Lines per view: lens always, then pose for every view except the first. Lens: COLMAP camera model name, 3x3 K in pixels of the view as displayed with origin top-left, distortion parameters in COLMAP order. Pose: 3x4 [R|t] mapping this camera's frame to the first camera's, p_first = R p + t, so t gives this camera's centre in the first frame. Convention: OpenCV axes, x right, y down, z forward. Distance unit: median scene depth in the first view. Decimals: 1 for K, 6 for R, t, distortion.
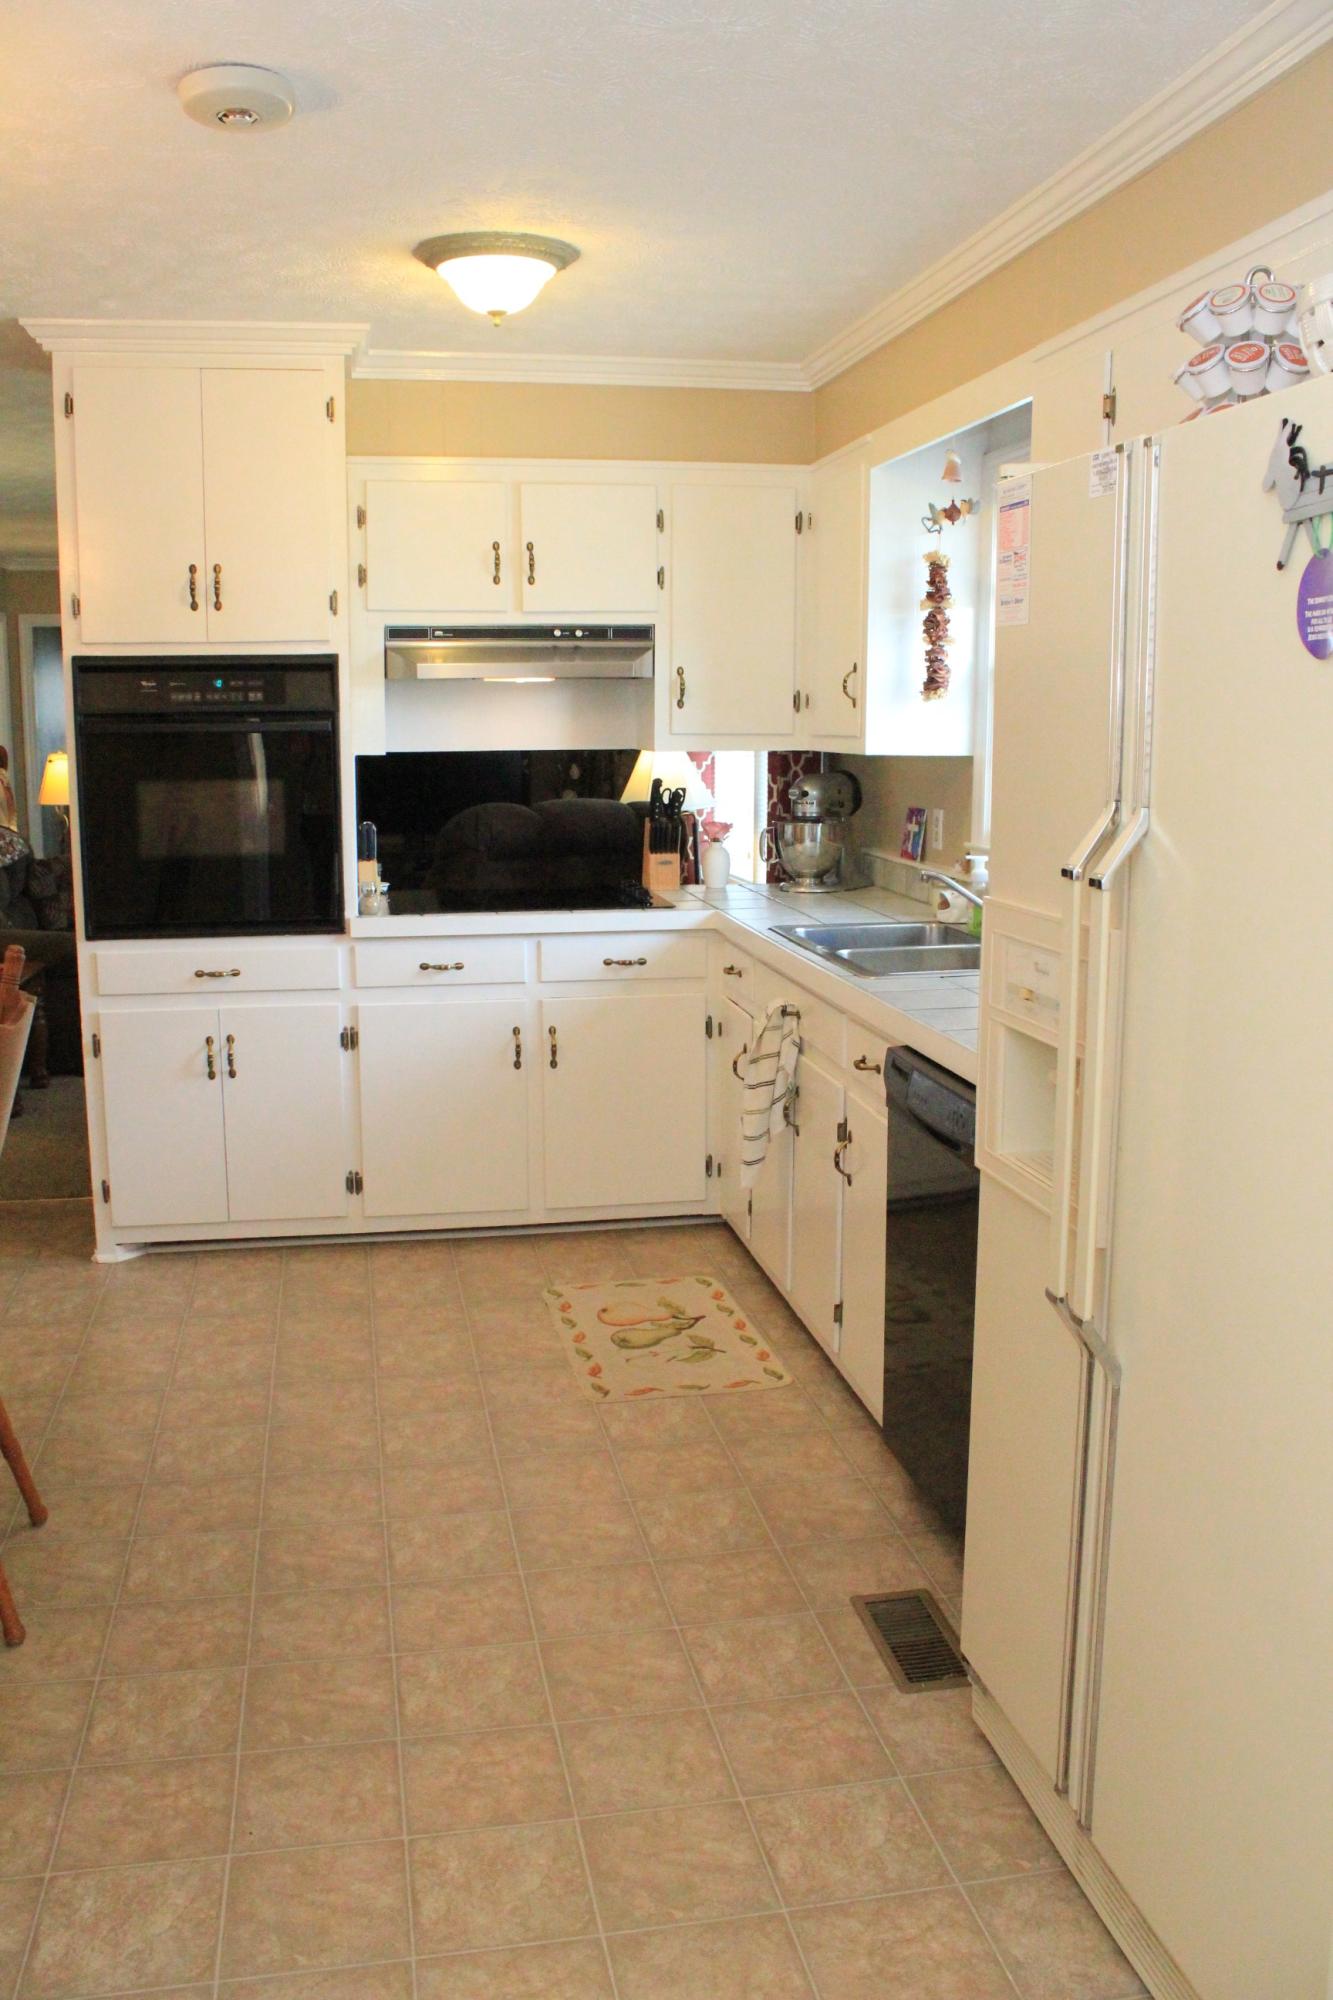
lens RADIAL K [[1683.6, 0, 666.0], [0, 1683.6, 991.2], [0, 0, 1]] dist [-0.075771, 0.018681]
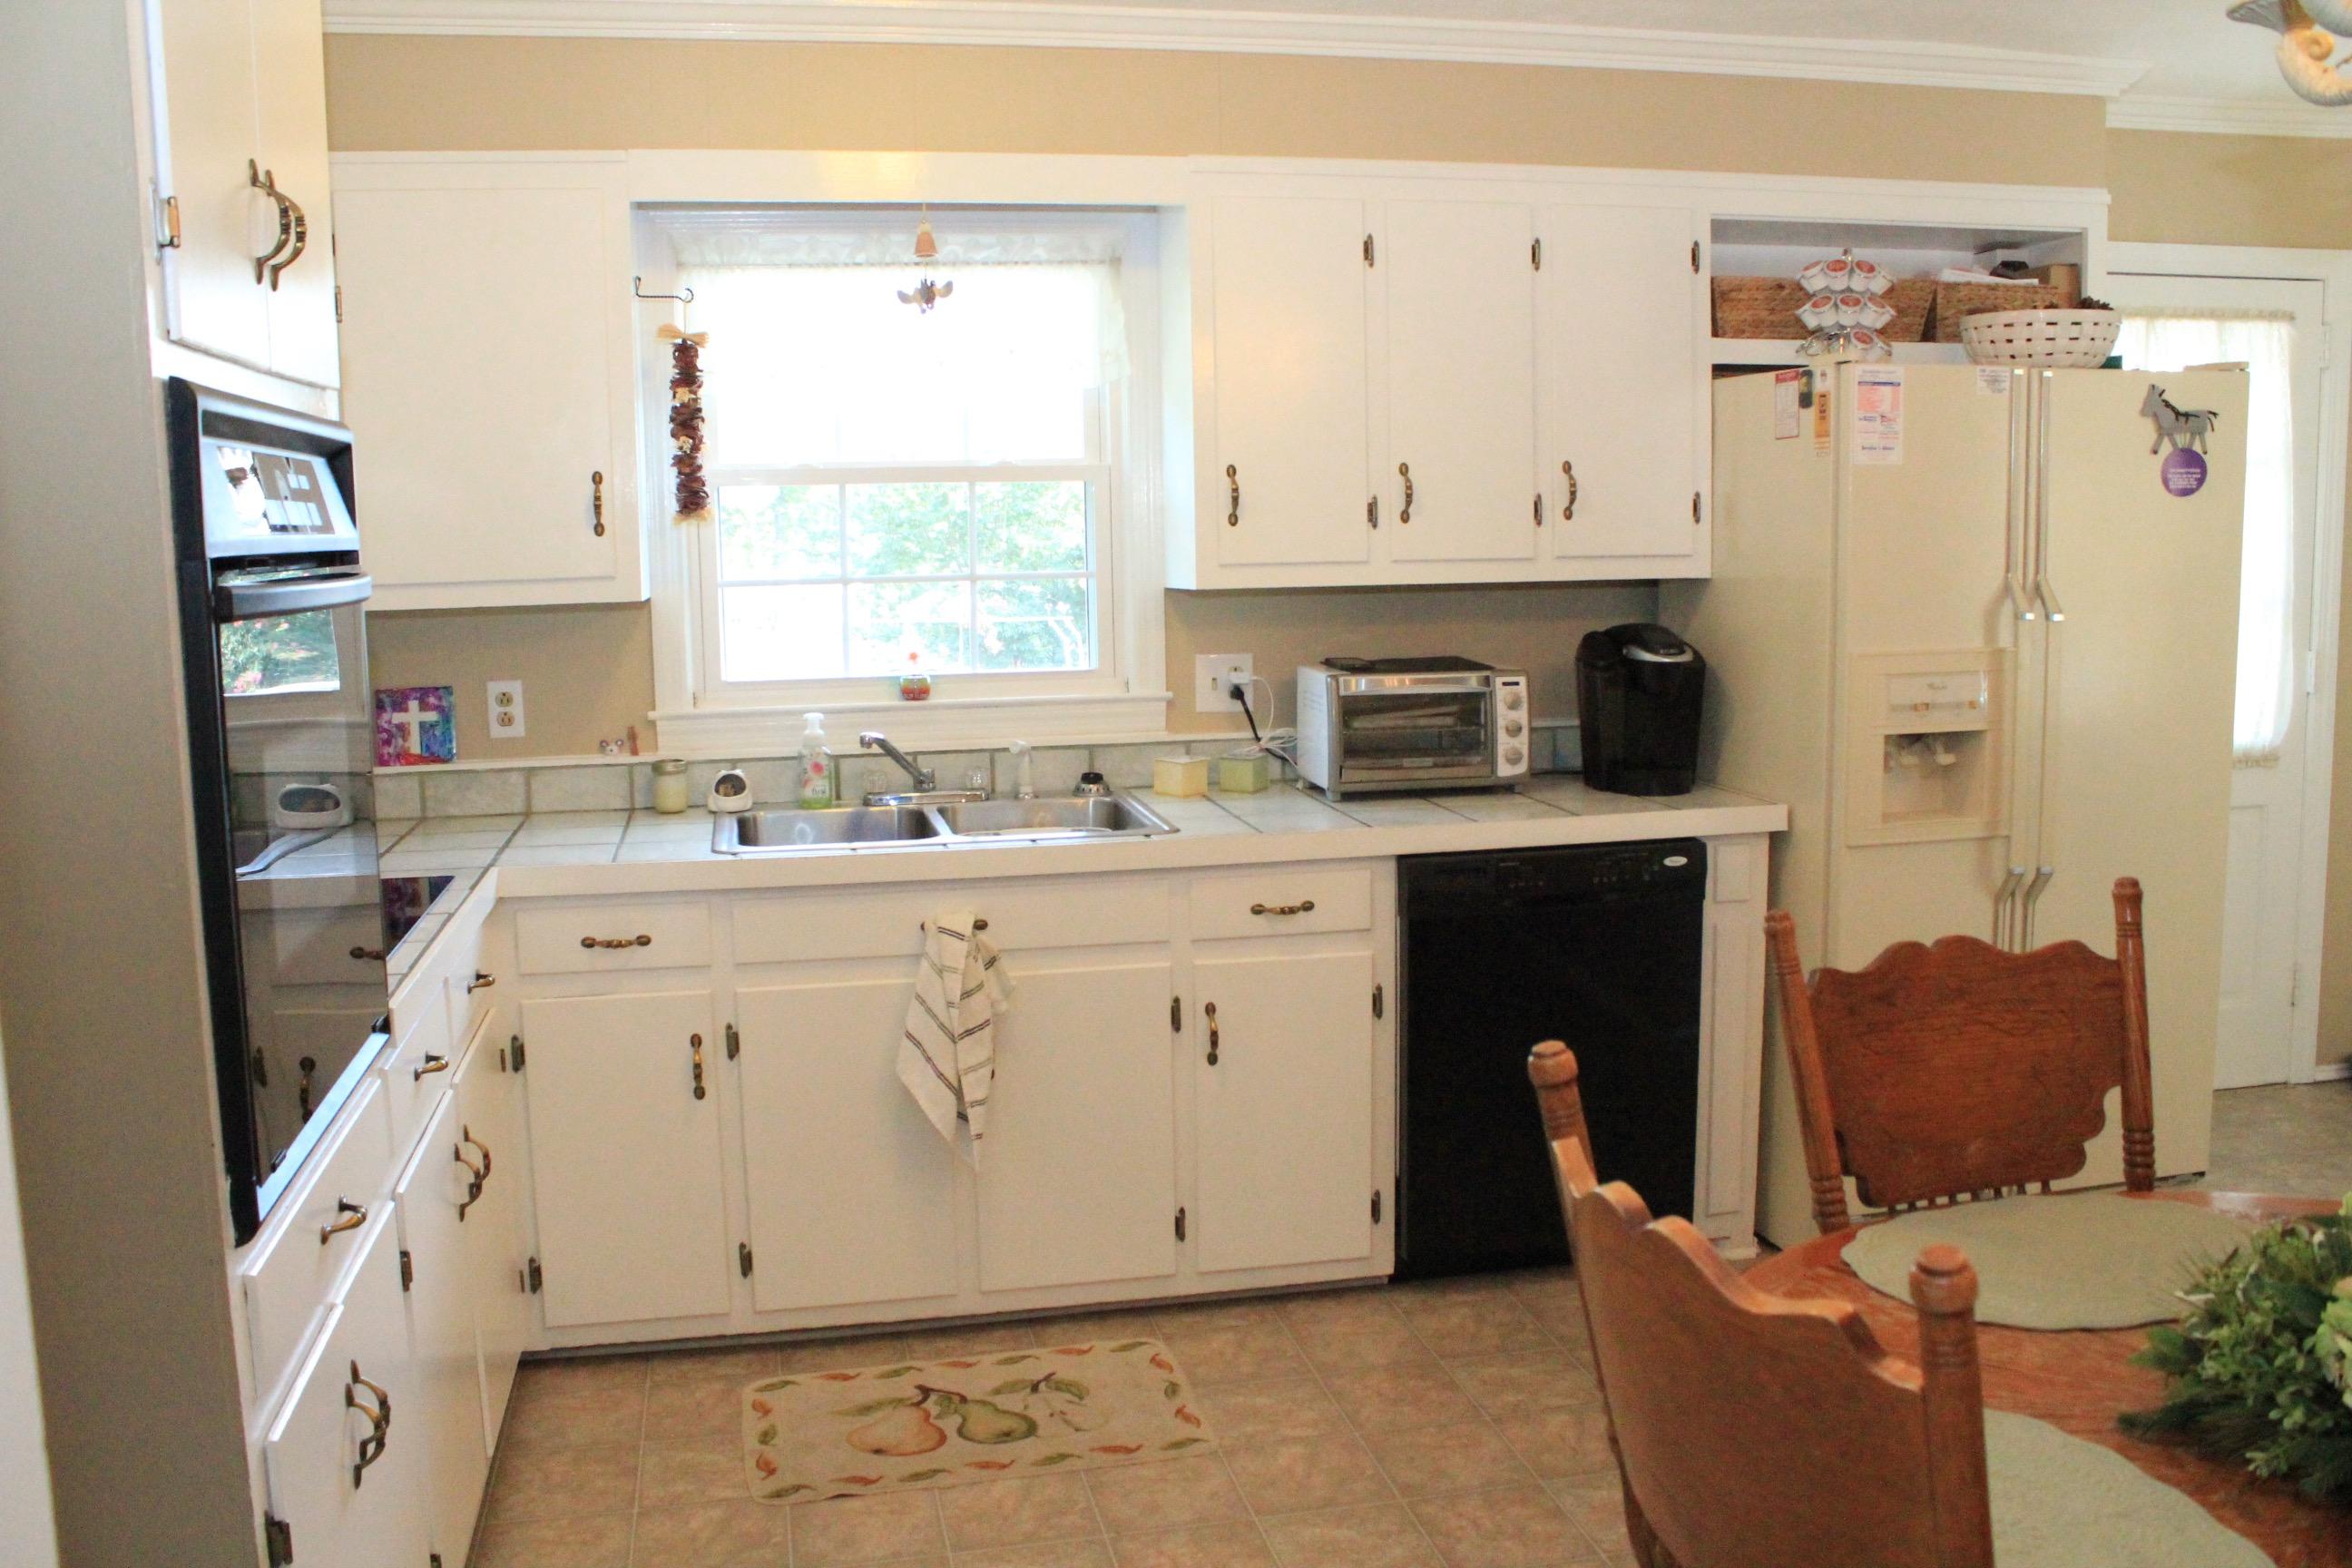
lens RADIAL K [[1980.0, 0, 1175.6], [0, 1980.0, 791.2], [0, 0, 1]] dist [-0.075771, 0.018681]
pose [[-0.028500, -0.136302, 0.990257, -0.830675], [0.175912, 0.974515, 0.139198, -0.159709], [-0.983993, 0.178166, -0.003796, 0.921689]]
